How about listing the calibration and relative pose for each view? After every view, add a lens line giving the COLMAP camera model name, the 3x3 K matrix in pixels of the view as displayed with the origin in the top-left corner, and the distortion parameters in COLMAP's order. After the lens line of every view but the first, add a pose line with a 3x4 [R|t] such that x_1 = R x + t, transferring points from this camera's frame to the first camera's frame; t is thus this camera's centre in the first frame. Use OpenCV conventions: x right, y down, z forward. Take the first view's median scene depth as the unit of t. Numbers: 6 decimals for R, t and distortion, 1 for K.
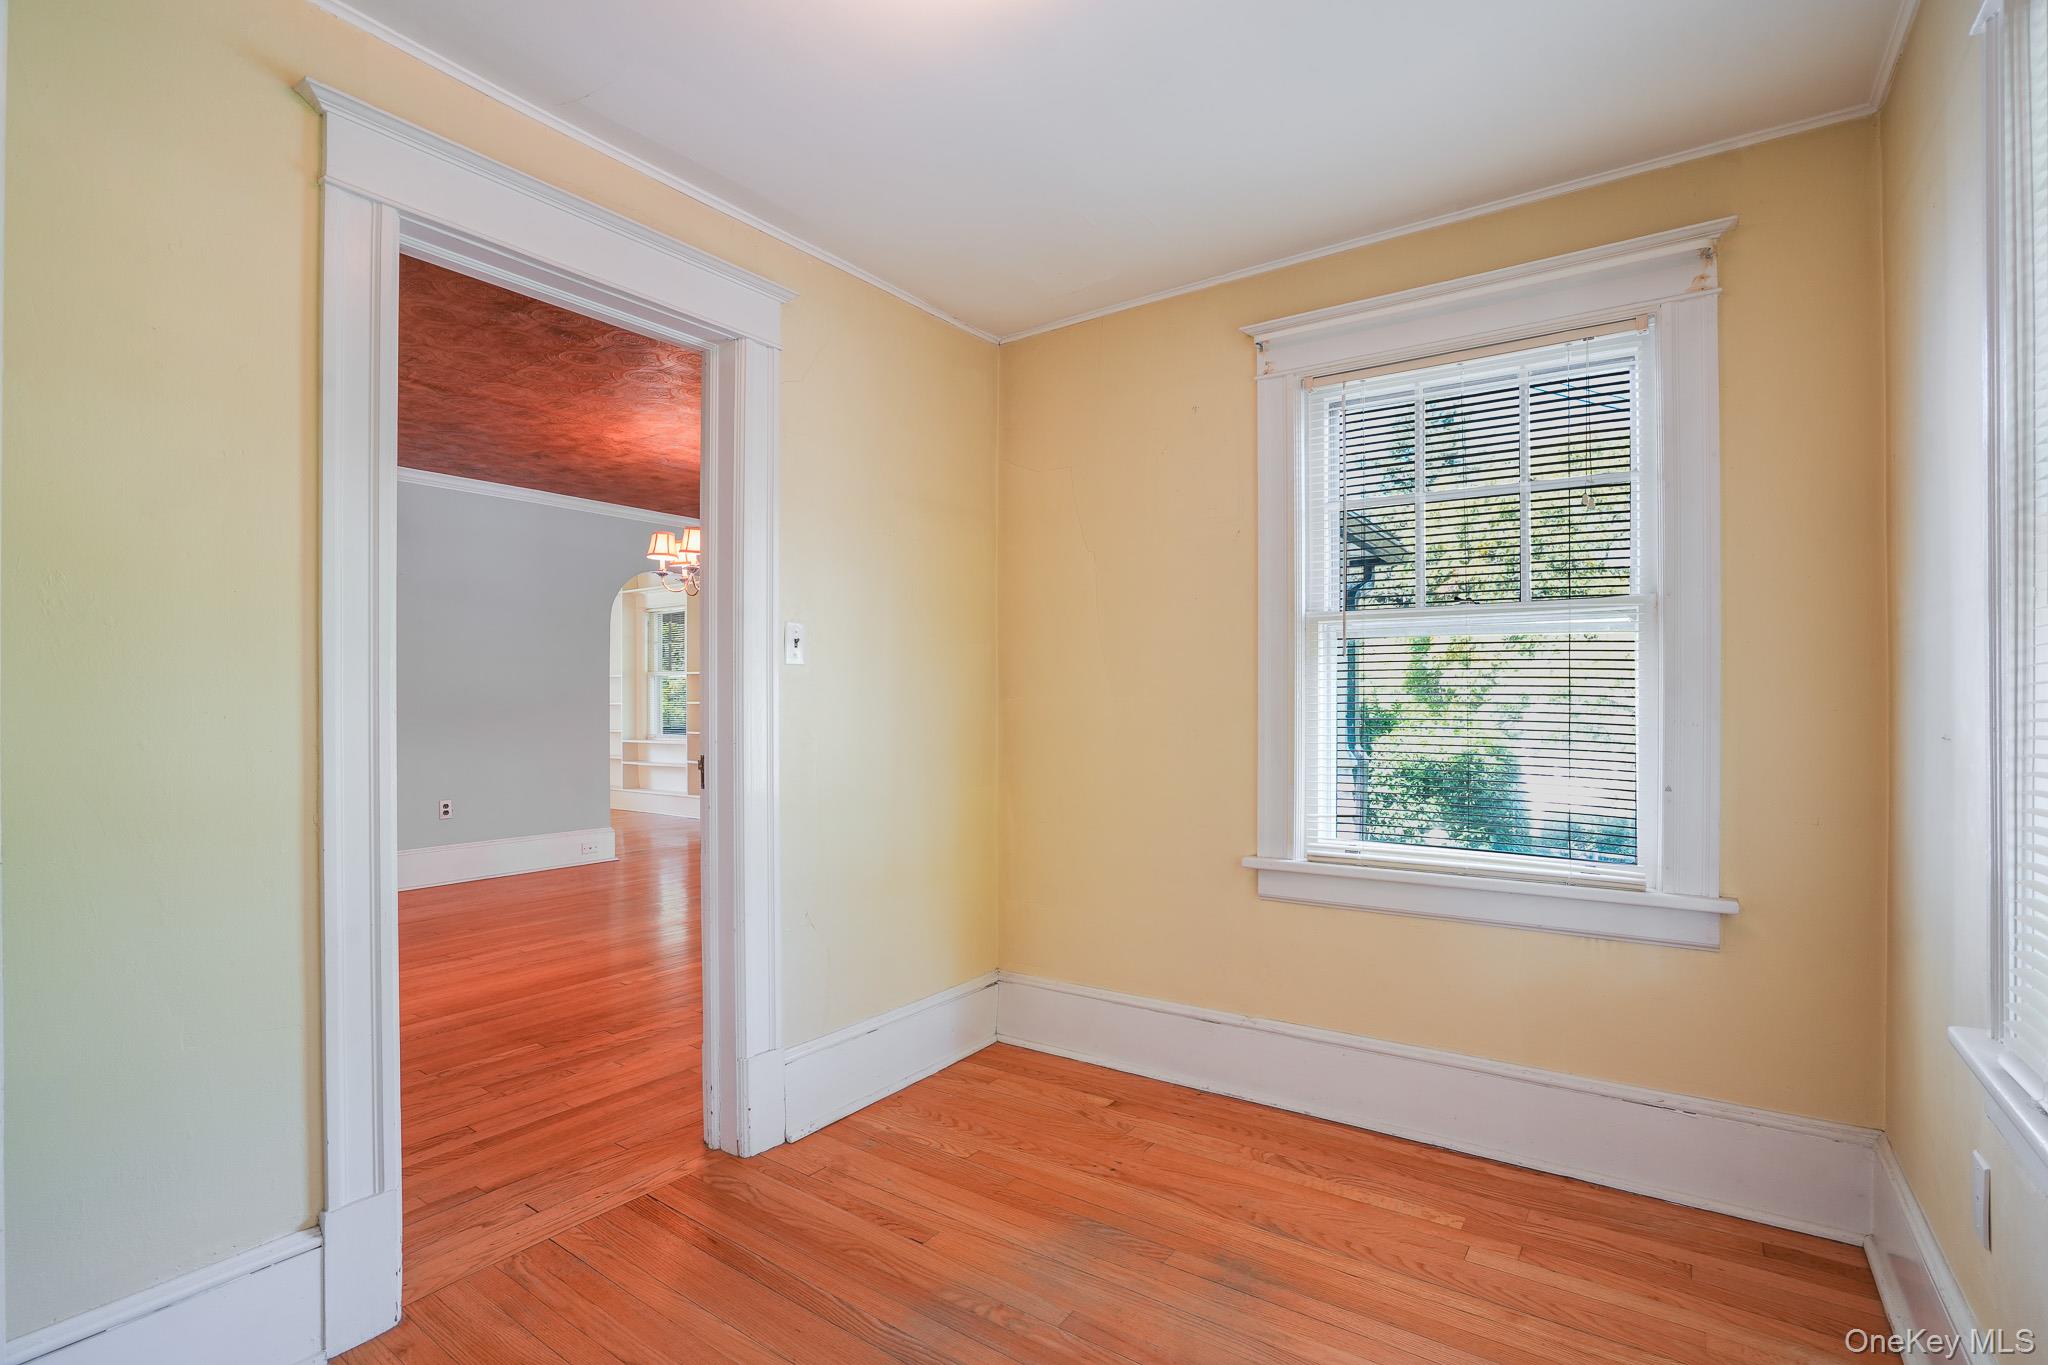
lens RADIAL K [[949.7, 0, 1019.2], [0, 949.7, 697.7], [0, 0, 1]] dist [-0.039528, 0.007959]
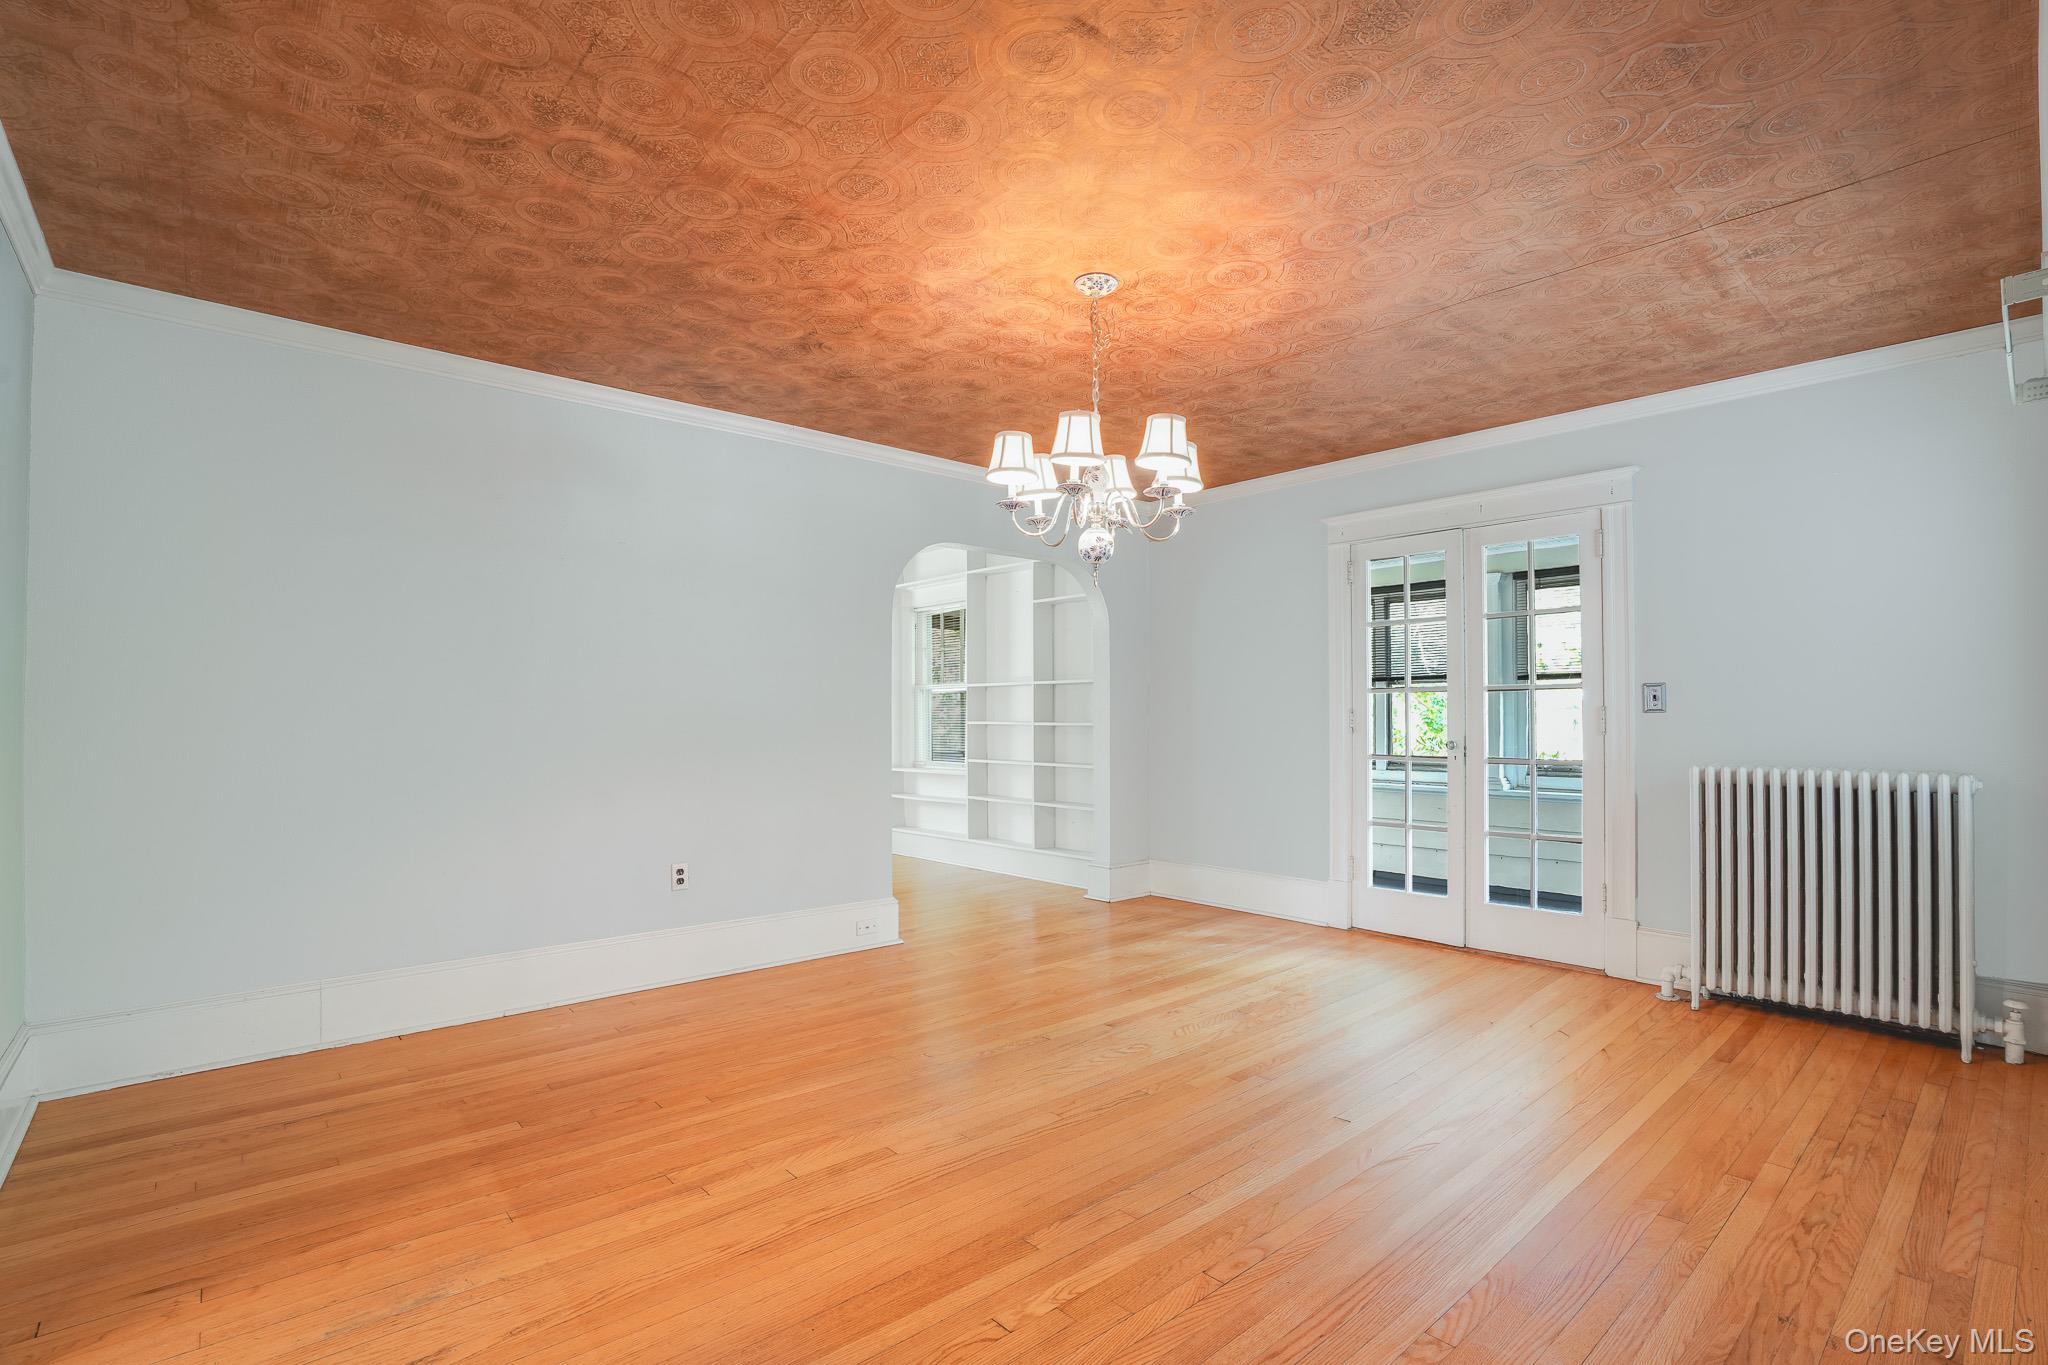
lens RADIAL K [[949.7, 0, 1034.6], [0, 949.7, 707.8], [0, 0, 1]] dist [-0.039528, 0.007959]
pose [[0.978193, -0.004647, -0.207648, -0.216487], [0.003226, 0.999969, -0.007185, -0.002162], [0.207675, 0.006359, 0.978177, 0.383382]]
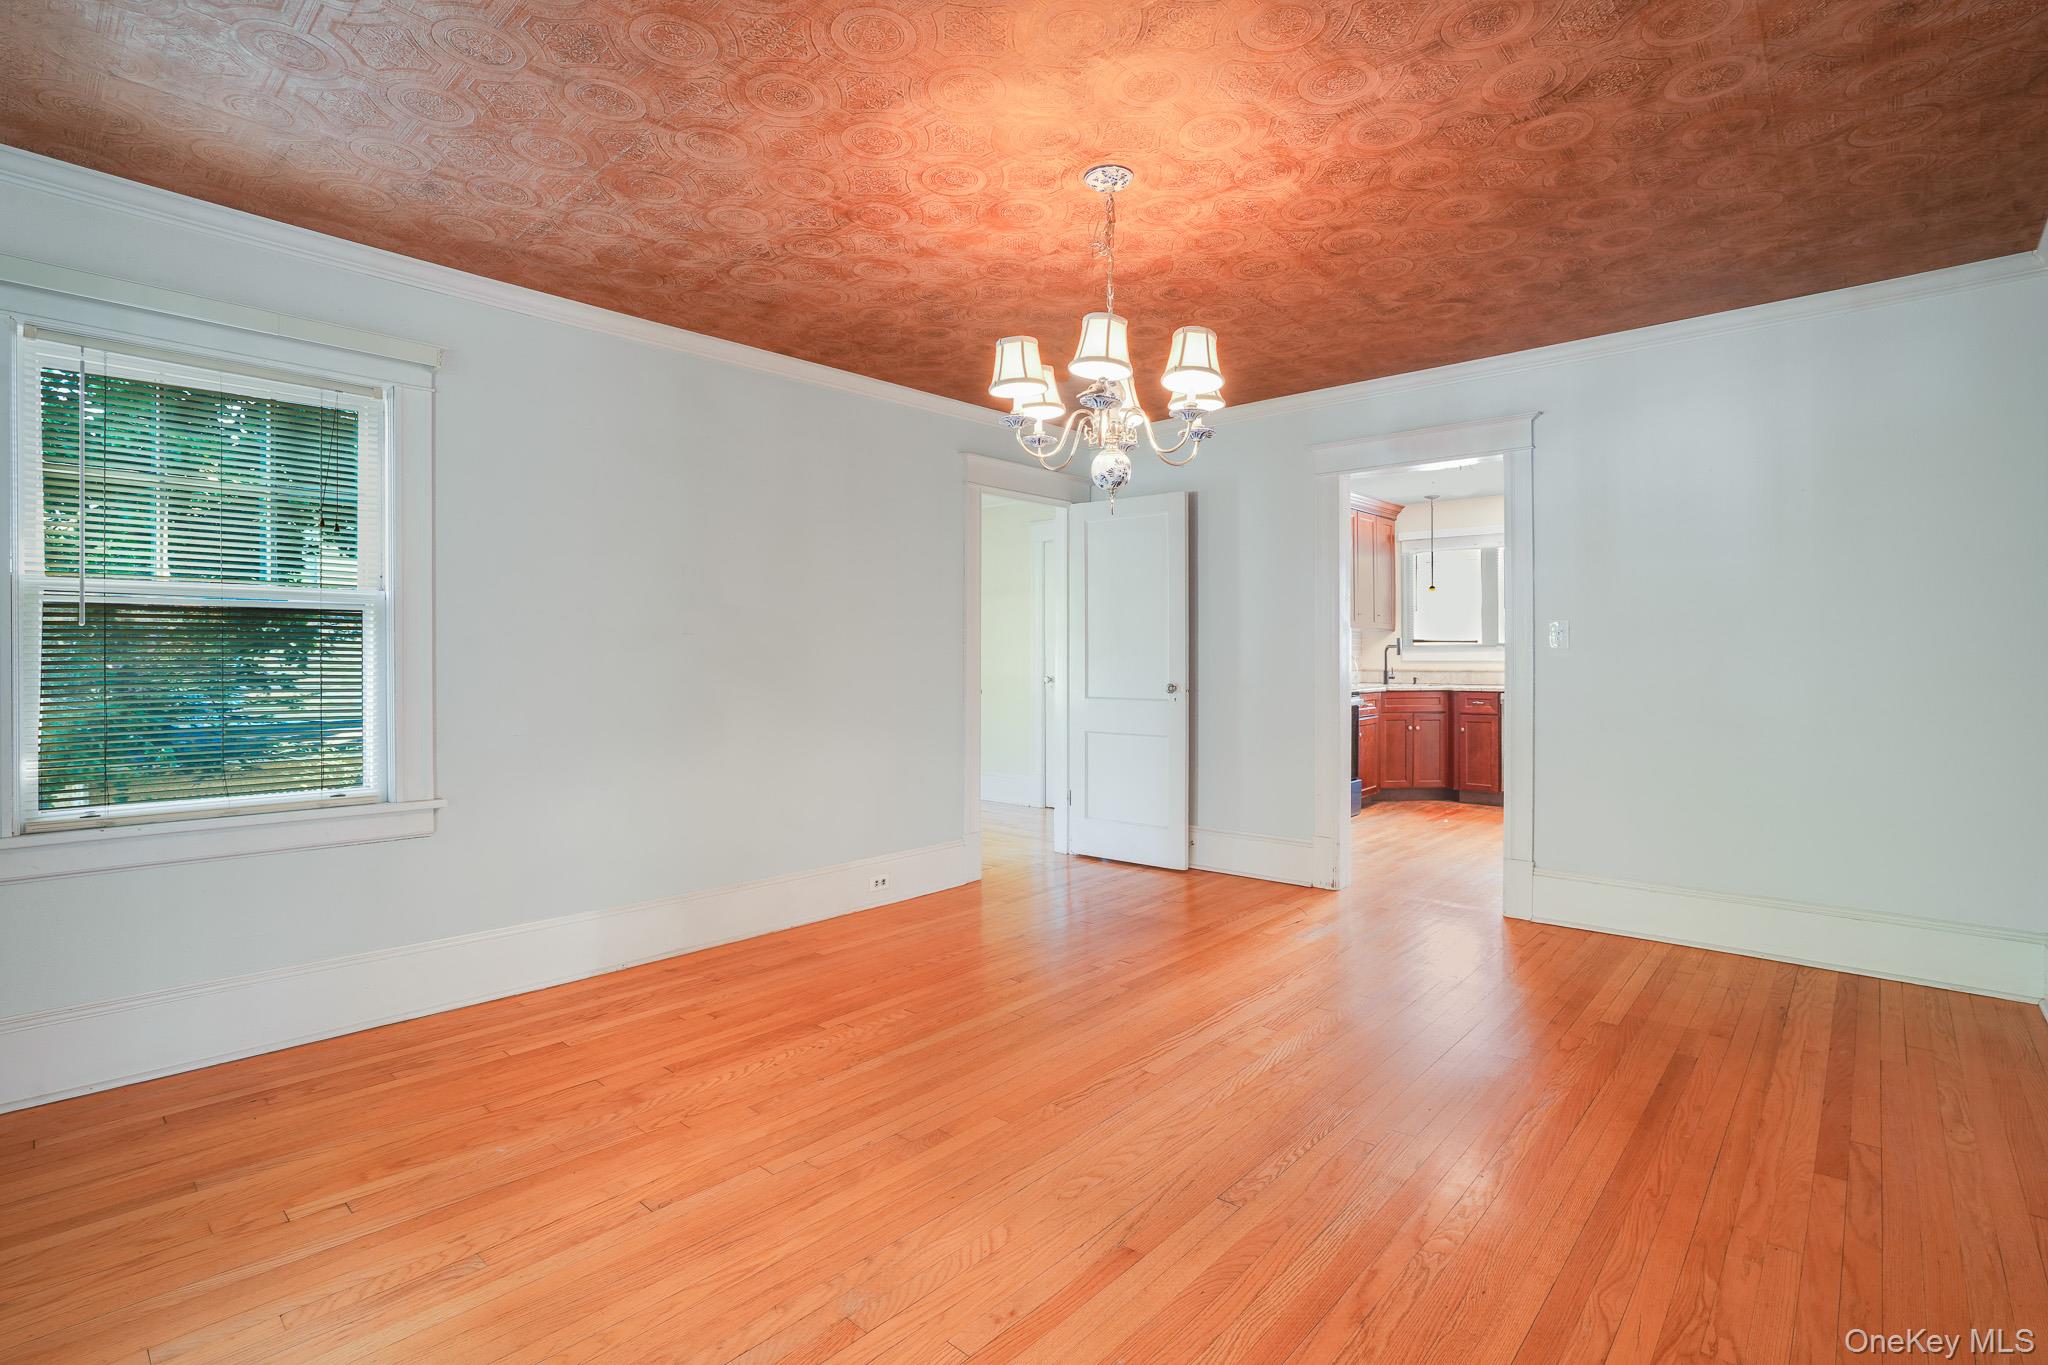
lens RADIAL K [[1007.5, 0, 1008.6], [0, 1007.5, 653.1], [0, 0, 1]] dist [-0.049482, 0.019778]
pose [[-0.992160, -0.000327, 0.124973, -0.306001], [-0.000449, 0.999999, -0.000944, -0.004935], [-0.124973, -0.000993, -0.992160, 1.431441]]
